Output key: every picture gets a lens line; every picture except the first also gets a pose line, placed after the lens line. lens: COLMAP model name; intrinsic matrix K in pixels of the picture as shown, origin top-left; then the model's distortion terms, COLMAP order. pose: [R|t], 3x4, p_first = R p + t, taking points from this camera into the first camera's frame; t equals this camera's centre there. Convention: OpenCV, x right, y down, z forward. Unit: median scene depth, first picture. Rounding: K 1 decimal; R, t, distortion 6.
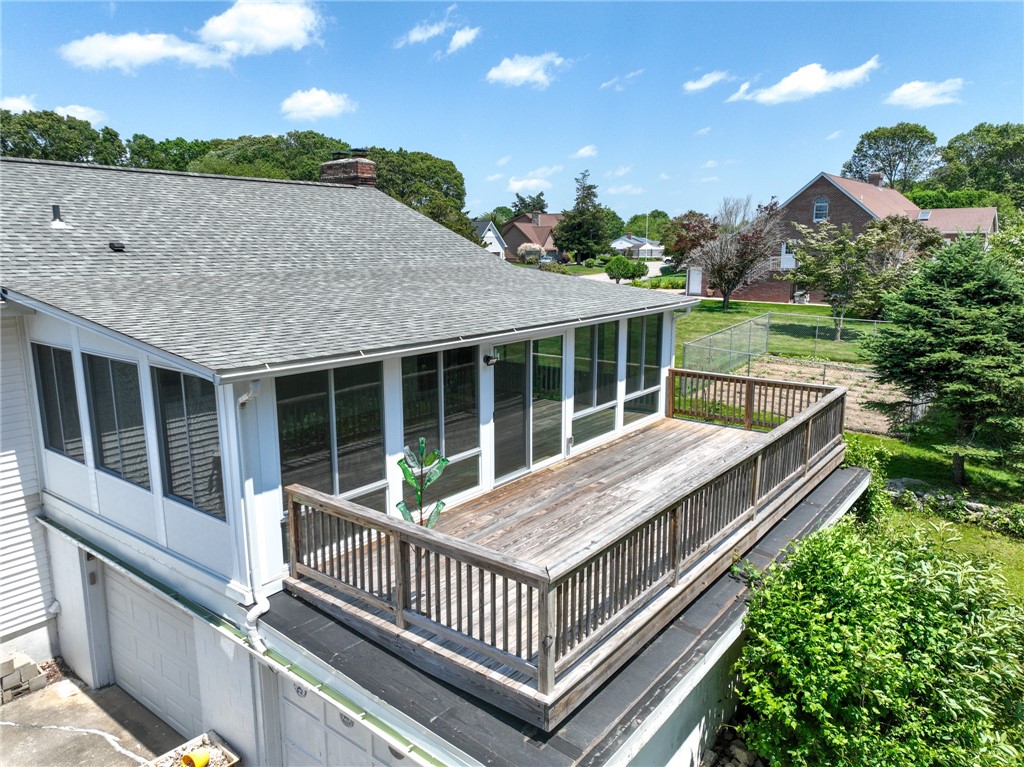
lens RADIAL K [[713.0, 0, 512.0], [0, 713.0, 383.5], [0, 0, 1]] dist [0.003093, 0.004994]
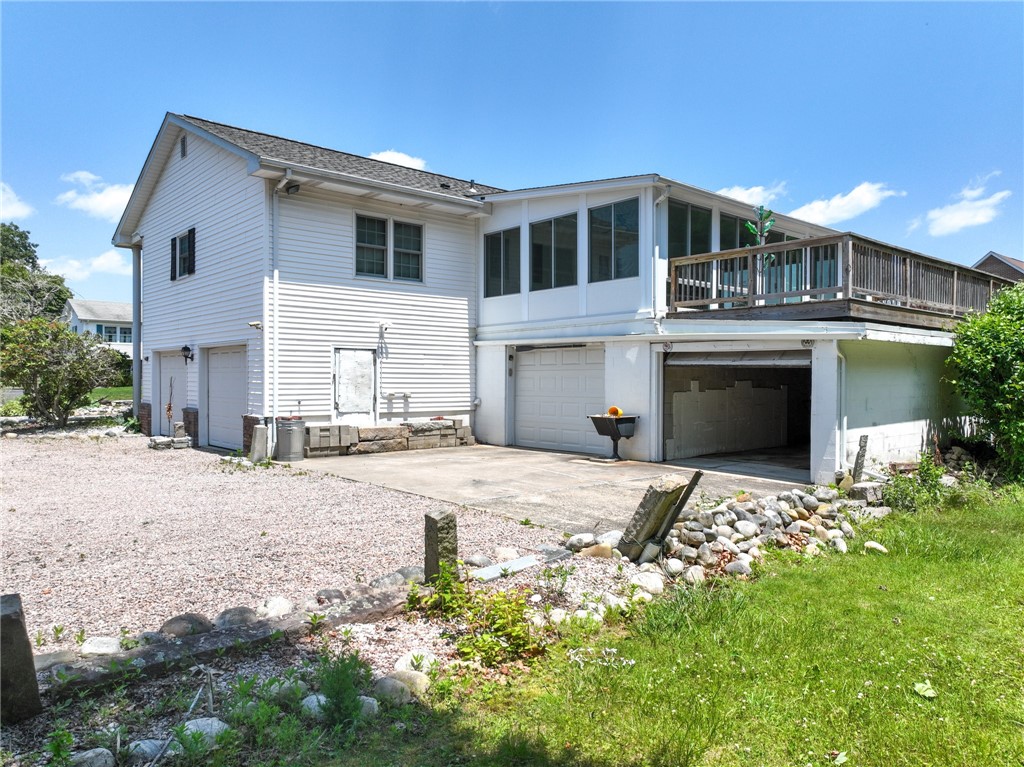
lens RADIAL K [[718.3, 0, 512.0], [0, 718.3, 383.5], [0, 0, 1]] dist [-0.003755, 0.024133]
pose [[0.981799, 0.004153, -0.189878, -0.163052], [-0.039392, 0.982474, -0.182191, 0.359379], [0.185793, 0.186354, 0.964755, -0.346811]]
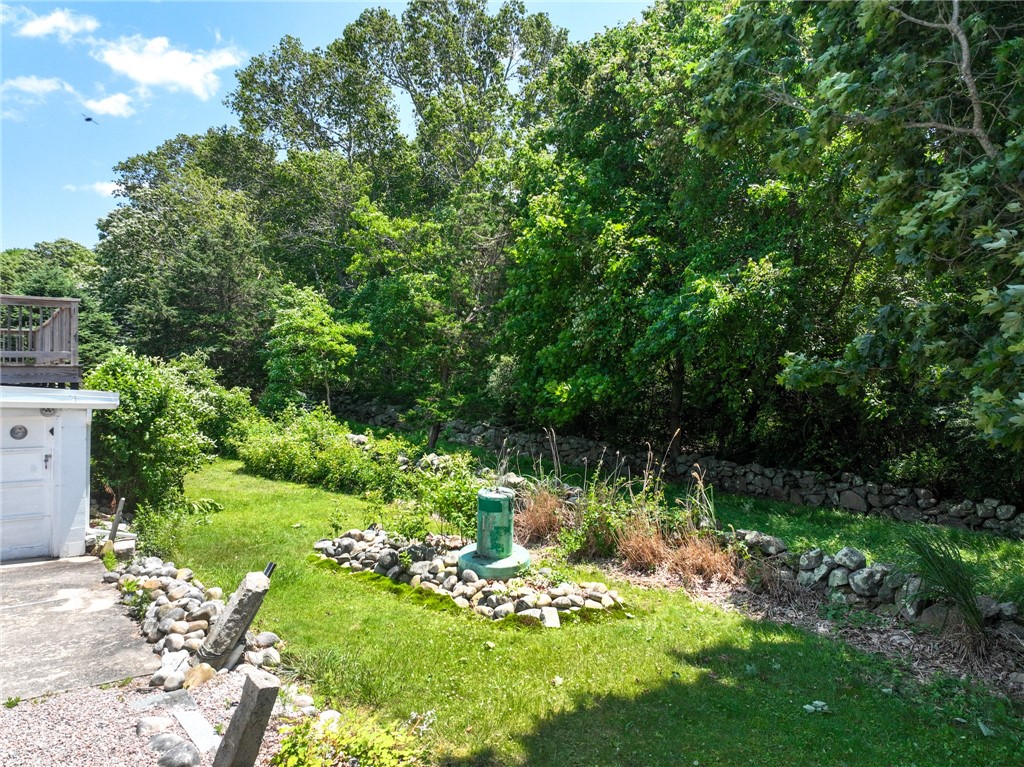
lens RADIAL K [[718.3, 0, 512.0], [0, 718.3, 383.5], [0, 0, 1]] dist [-0.003755, 0.024133]
pose [[0.275159, -0.001651, 0.961397, -0.515125], [0.181567, 0.982092, -0.050280, 0.272287], [-0.944098, 0.188393, 0.270531, -0.219424]]
